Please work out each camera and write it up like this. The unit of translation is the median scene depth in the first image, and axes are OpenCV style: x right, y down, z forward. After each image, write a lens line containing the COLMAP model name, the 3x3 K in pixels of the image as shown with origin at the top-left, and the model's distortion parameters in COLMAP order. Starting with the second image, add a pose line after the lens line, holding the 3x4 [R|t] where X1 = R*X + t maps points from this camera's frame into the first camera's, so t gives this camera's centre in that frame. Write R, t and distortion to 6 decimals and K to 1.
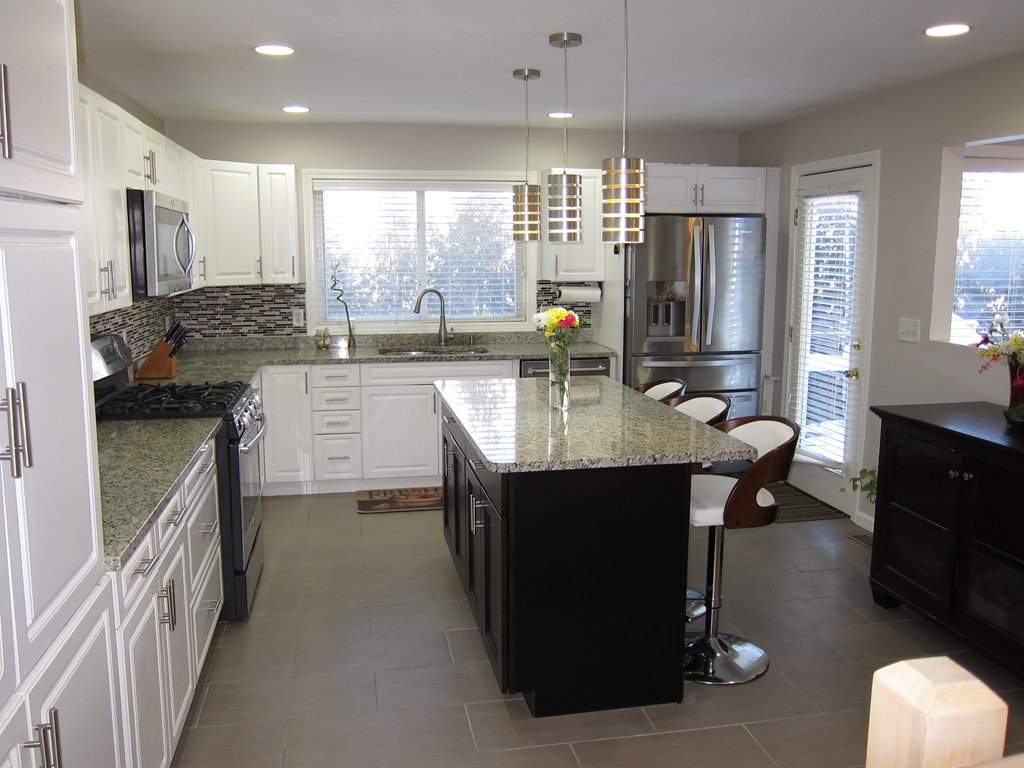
lens RADIAL K [[861.0, 0, 510.3], [0, 861.0, 375.4], [0, 0, 1]] dist [-0.055568, 0.003460]
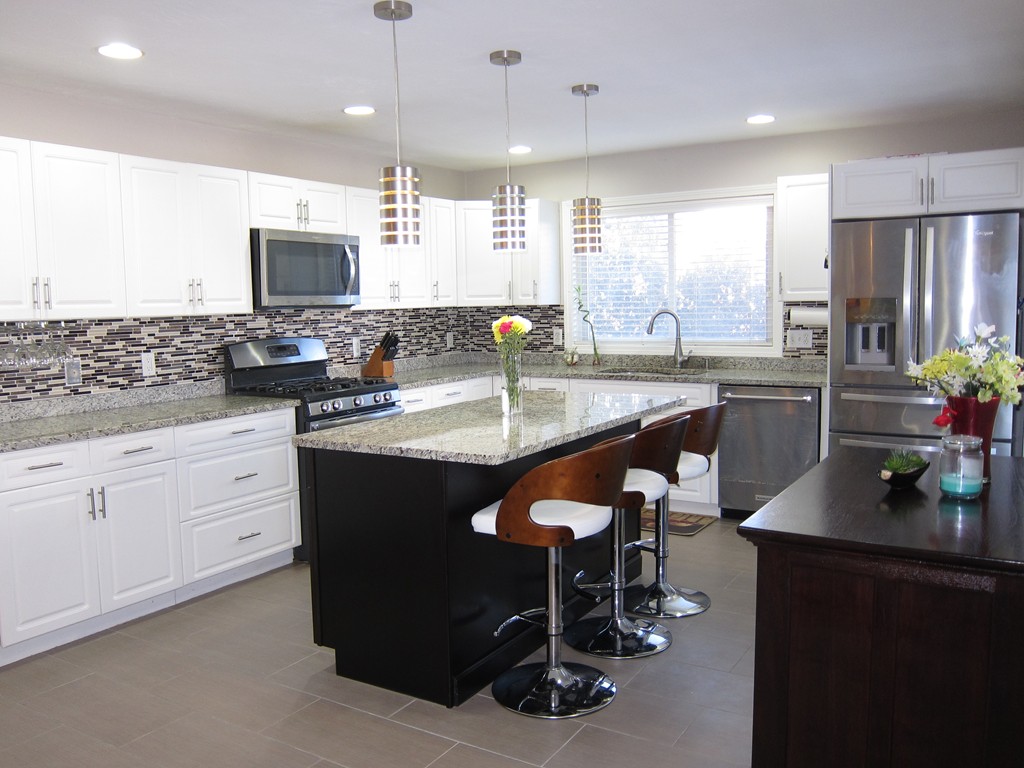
lens RADIAL K [[861.0, 0, 509.5], [0, 861.0, 383.8], [0, 0, 1]] dist [-0.055568, 0.003460]
pose [[0.738054, 0.051159, -0.672799, 0.455502], [-0.077525, 0.996948, -0.009237, 0.007603], [0.670273, 0.058976, 0.739767, 0.150212]]
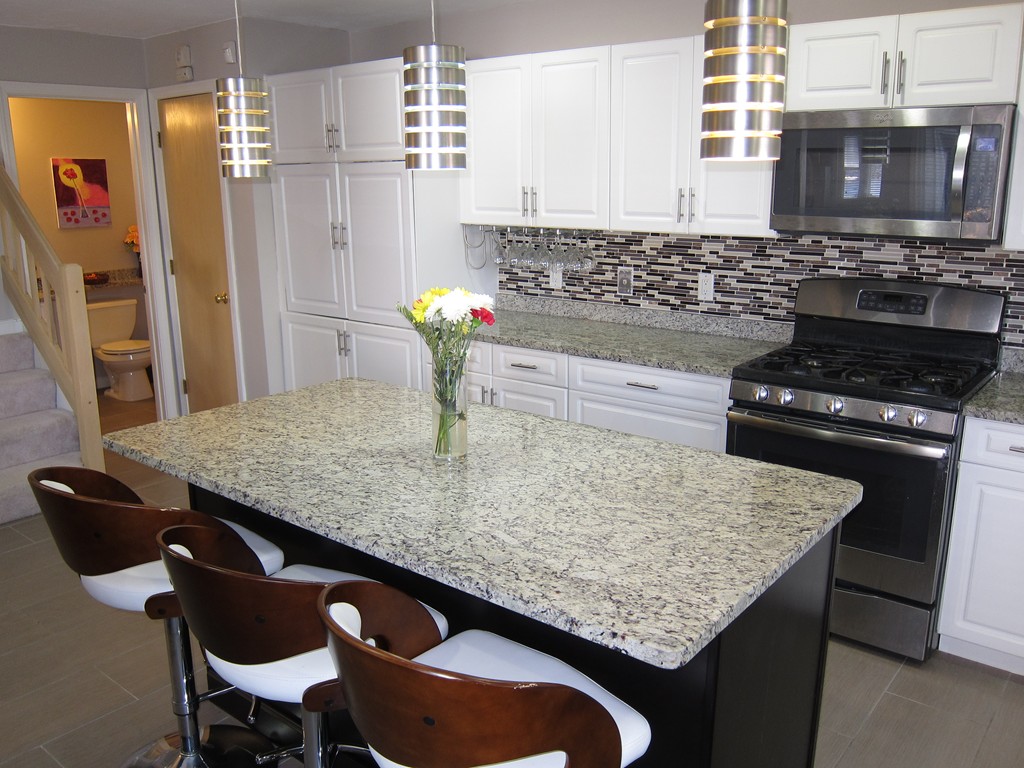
lens RADIAL K [[861.0, 0, 502.7], [0, 861.0, 391.3], [0, 0, 1]] dist [-0.055568, 0.003460]
pose [[-0.767944, 0.162887, -0.619459, 0.237905], [-0.084002, 0.933158, 0.349512, -0.133022], [0.634984, 0.320442, -0.702931, 0.884601]]
